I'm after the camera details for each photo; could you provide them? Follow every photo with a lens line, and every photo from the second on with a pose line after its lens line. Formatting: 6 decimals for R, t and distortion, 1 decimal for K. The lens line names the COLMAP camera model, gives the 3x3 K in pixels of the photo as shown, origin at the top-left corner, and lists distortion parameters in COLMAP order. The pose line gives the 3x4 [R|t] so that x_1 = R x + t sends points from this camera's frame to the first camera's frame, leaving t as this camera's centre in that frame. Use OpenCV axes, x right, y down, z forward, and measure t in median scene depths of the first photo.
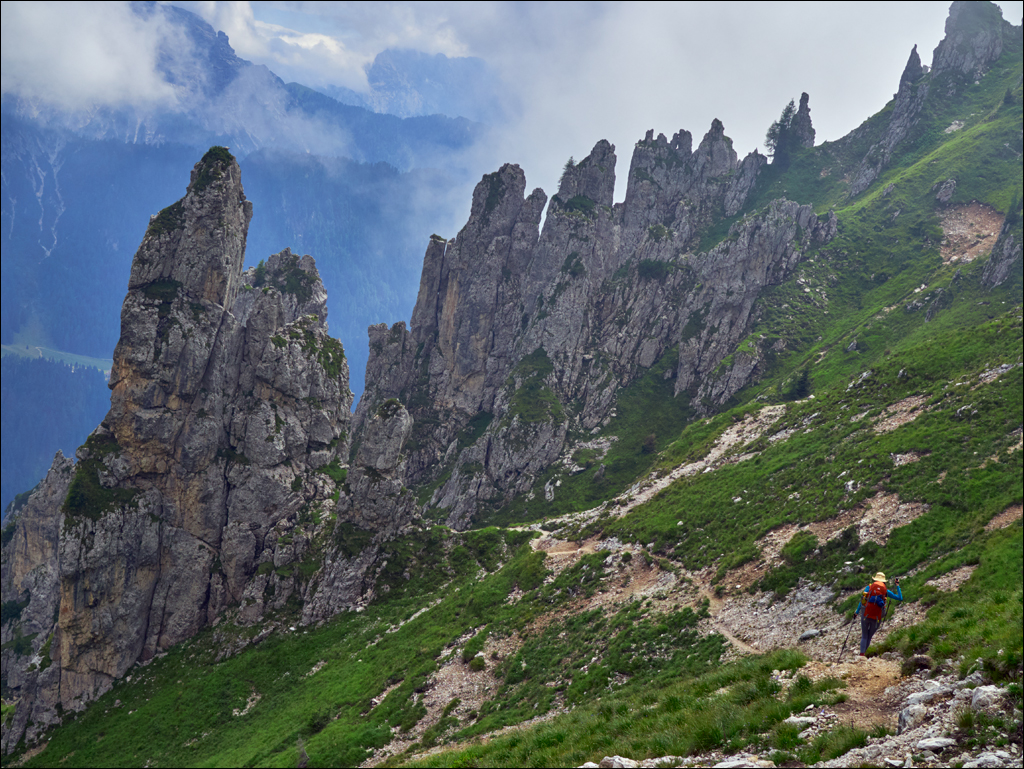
lens RADIAL K [[829.5, 0, 513.0], [0, 829.5, 384.9], [0, 0, 1]] dist [-0.013607, -0.001704]
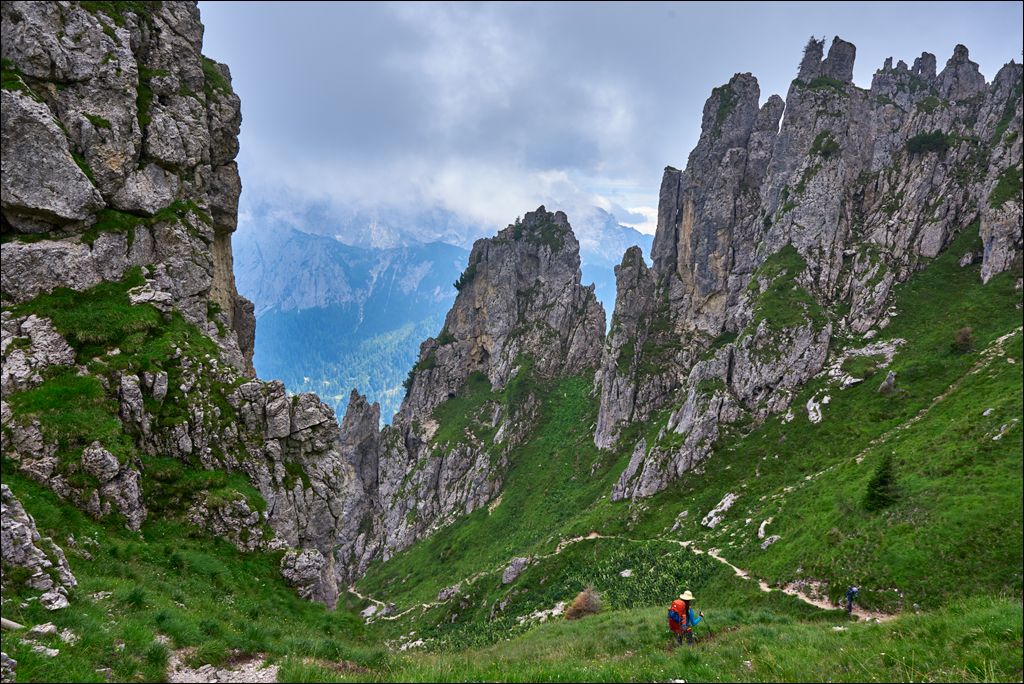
lens RADIAL K [[688.9, 0, 515.4], [0, 688.9, 334.9], [0, 0, 1]] dist [0.005181, 0.001102]
pose [[0.940064, -0.058973, -0.335861, 0.001489], [0.060331, 0.998158, -0.006402, 0.032743], [0.335620, -0.014244, 0.941890, 0.217351]]
